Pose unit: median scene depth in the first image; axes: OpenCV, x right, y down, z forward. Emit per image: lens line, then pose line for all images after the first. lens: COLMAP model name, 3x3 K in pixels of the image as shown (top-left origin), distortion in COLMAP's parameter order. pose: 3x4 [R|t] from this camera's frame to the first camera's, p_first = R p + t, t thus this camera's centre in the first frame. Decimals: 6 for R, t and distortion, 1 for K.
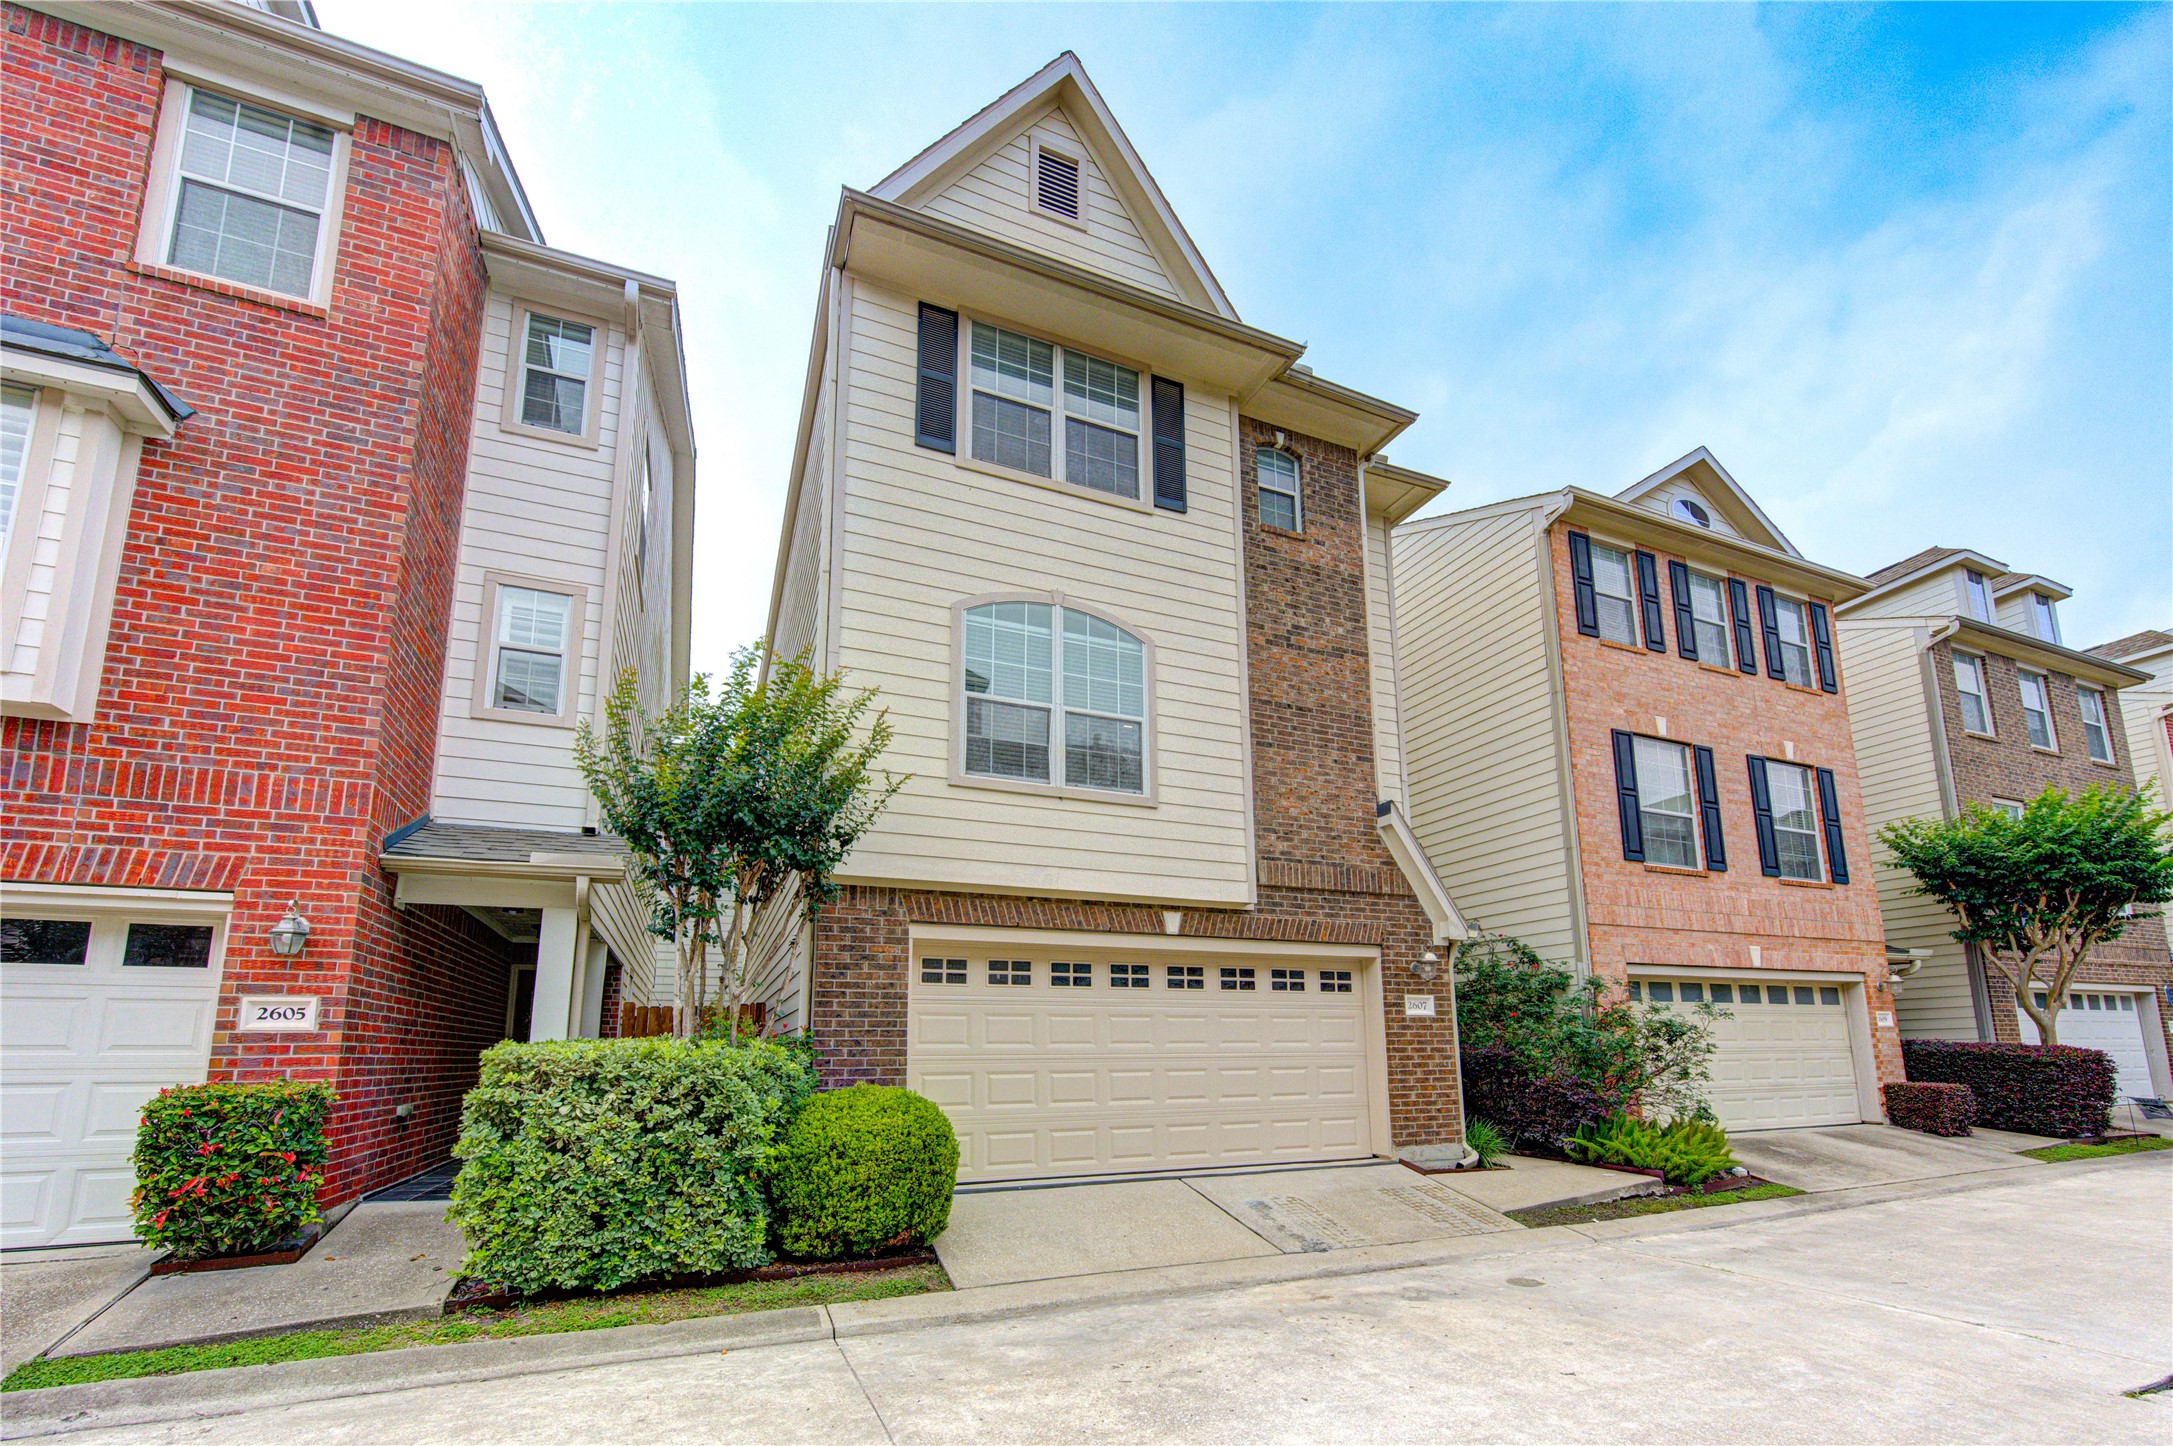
lens RADIAL K [[849.9, 0, 1092.9], [0, 849.9, 724.8], [0, 0, 1]] dist [-0.000077, -0.000075]
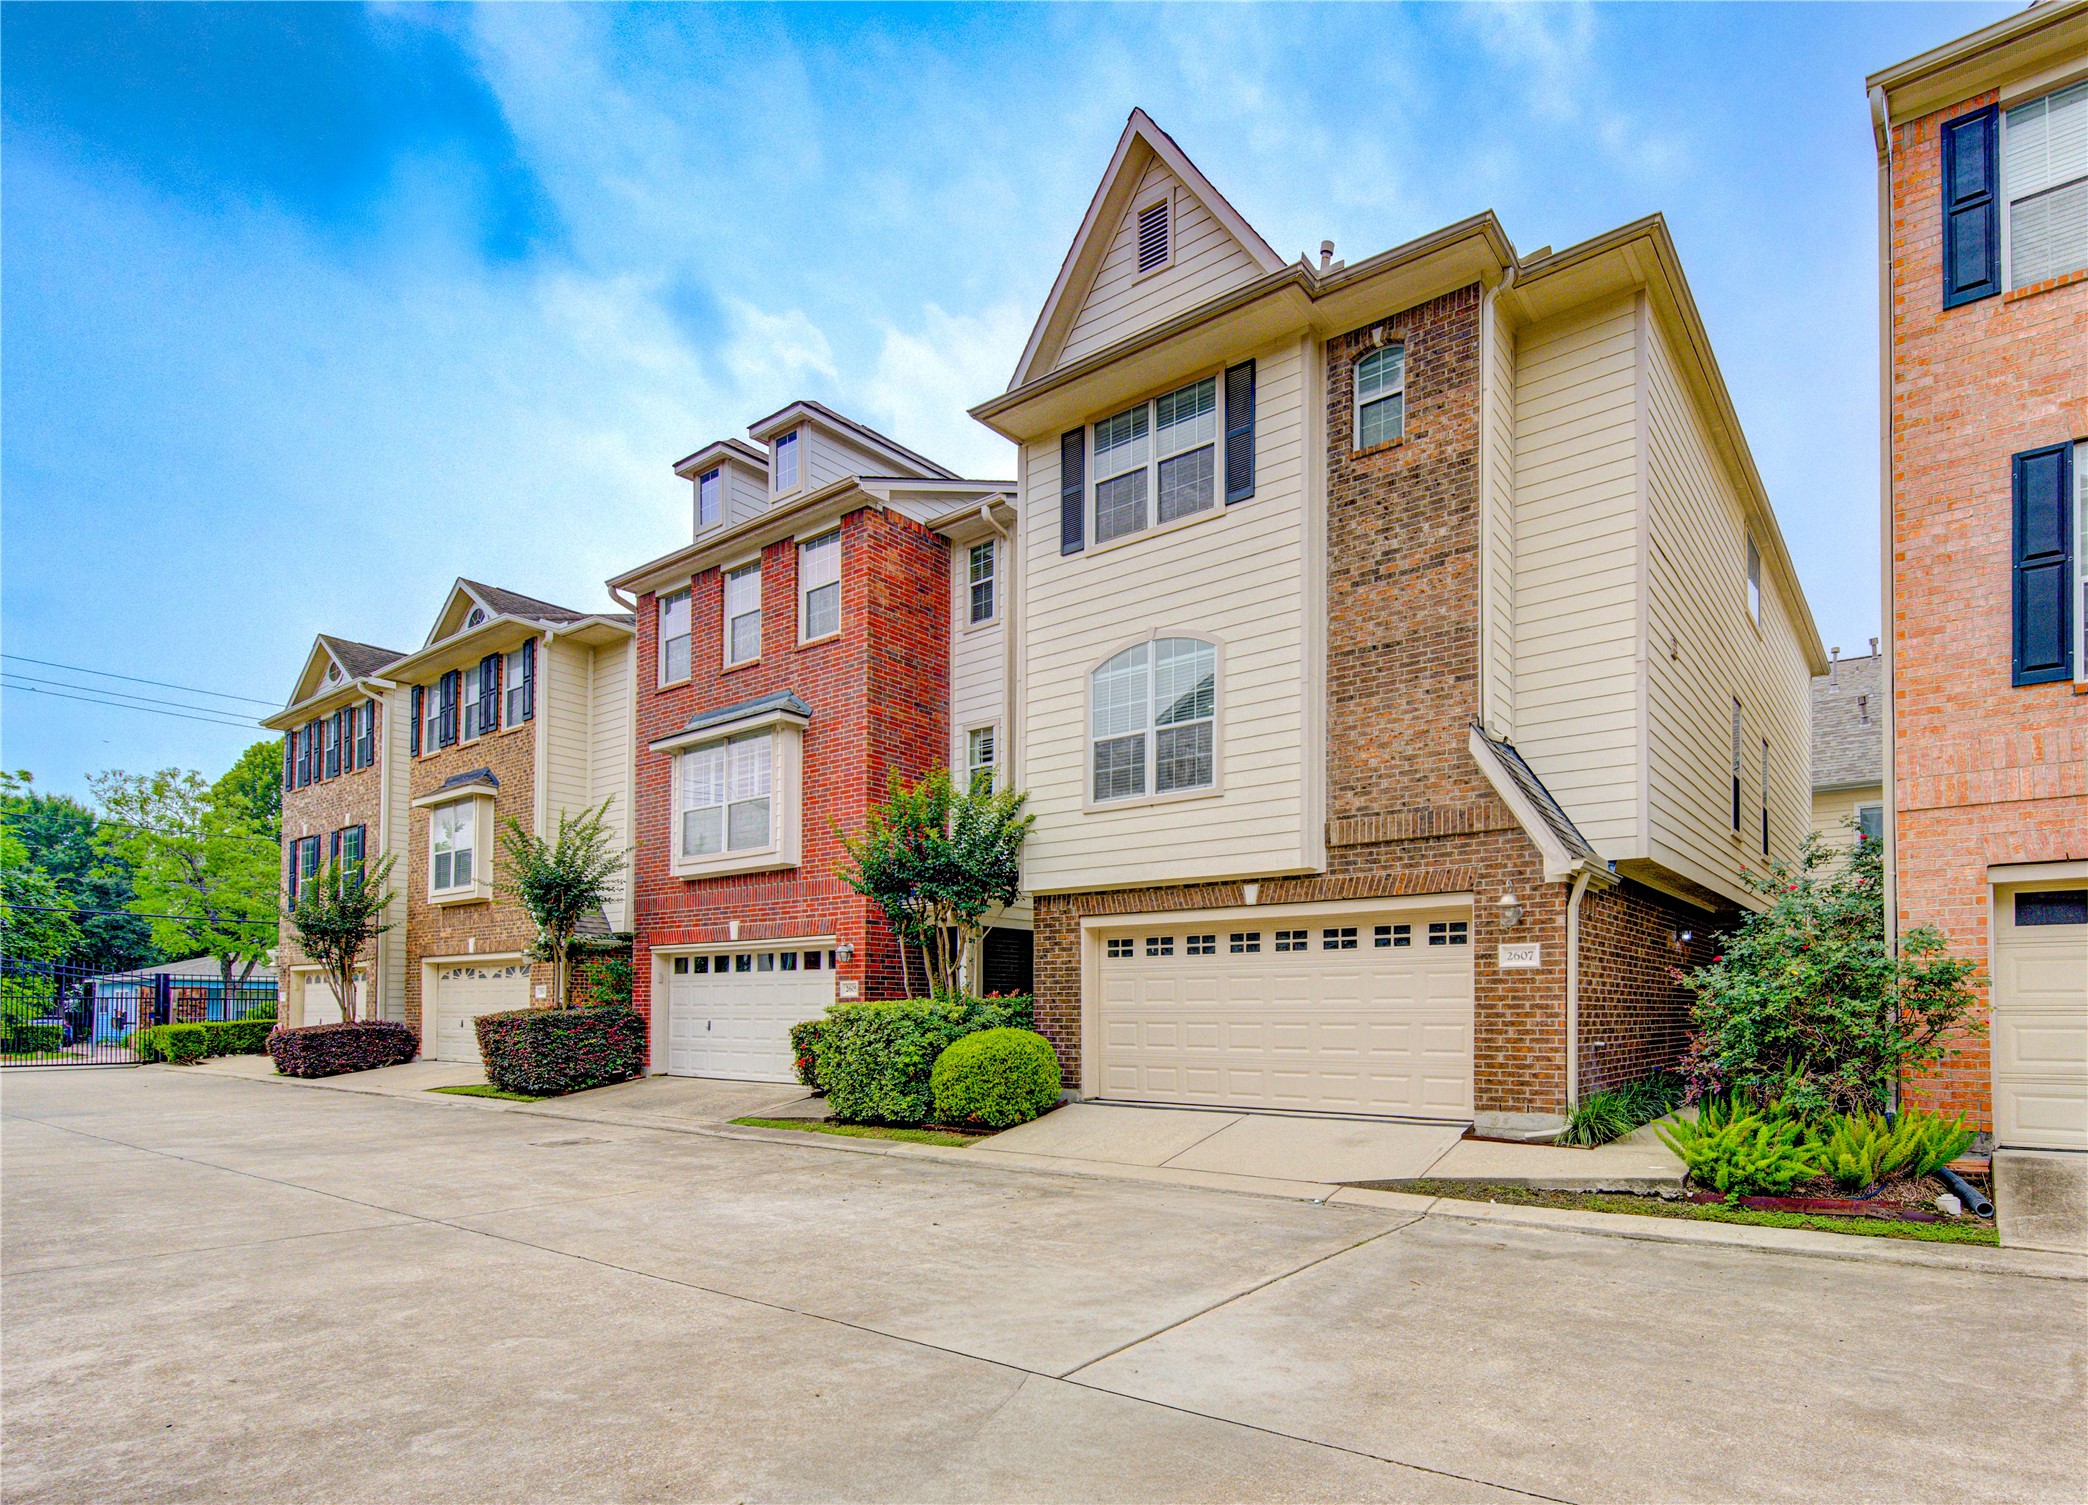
lens RADIAL K [[858.2, 0, 1159.9], [0, 858.2, 776.9], [0, 0, 1]] dist [0.000759, 0.000034]
pose [[0.597825, -0.206072, -0.774687, 0.860737], [0.284030, 0.958151, -0.035688, 0.087628], [0.749621, -0.198699, 0.631337, 0.225293]]
